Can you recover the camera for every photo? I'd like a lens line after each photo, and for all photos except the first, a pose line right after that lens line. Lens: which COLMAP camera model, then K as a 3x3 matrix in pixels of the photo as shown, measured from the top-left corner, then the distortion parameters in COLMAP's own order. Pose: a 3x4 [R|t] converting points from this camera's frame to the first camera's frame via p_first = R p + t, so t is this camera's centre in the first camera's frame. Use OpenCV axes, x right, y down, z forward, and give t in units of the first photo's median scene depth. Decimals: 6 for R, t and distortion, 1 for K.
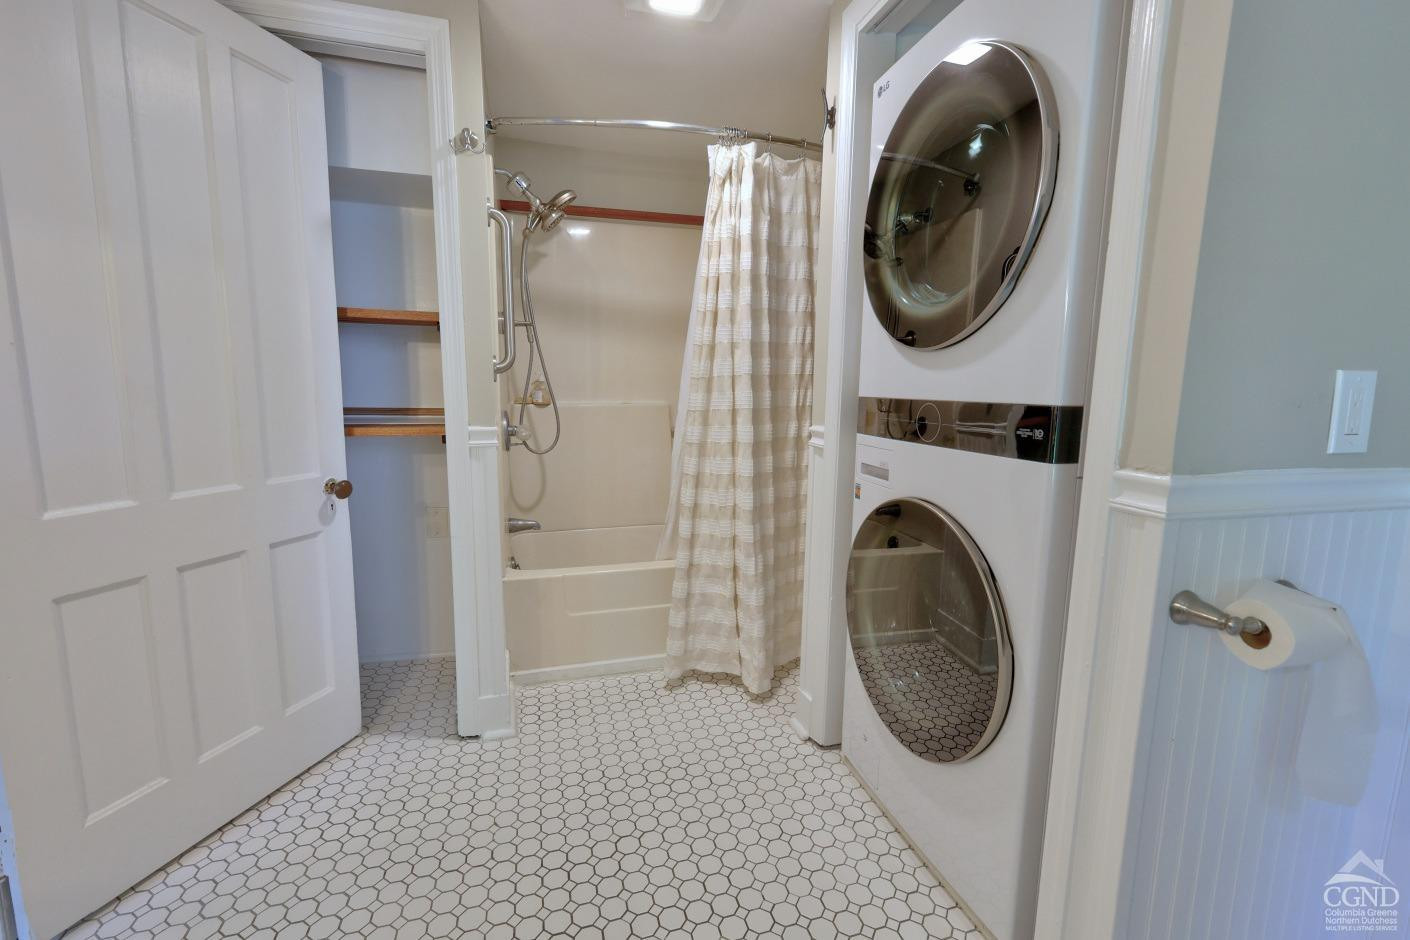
lens RADIAL K [[610.6, 0, 702.8], [0, 610.6, 469.2], [0, 0, 1]] dist [0.004631, -0.000287]
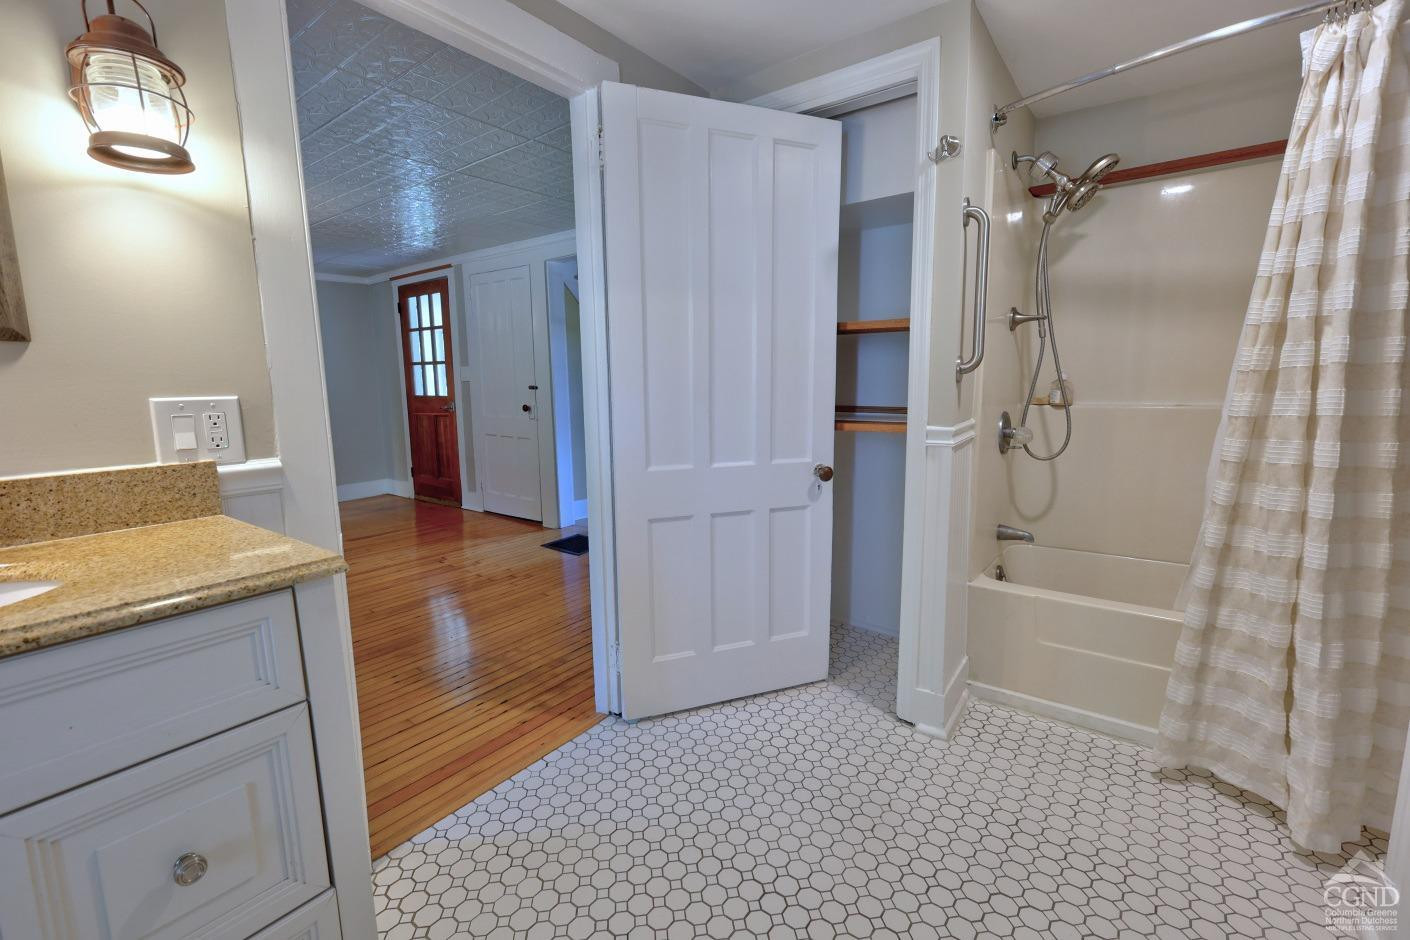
lens RADIAL K [[610.6, 0, 710.3], [0, 610.6, 468.7], [0, 0, 1]] dist [0.004631, -0.000287]
pose [[0.602049, 0.095650, -0.792709, 0.200154], [-0.094752, 0.994342, 0.048018, -0.011432], [0.792817, 0.046202, 0.607706, 0.073543]]
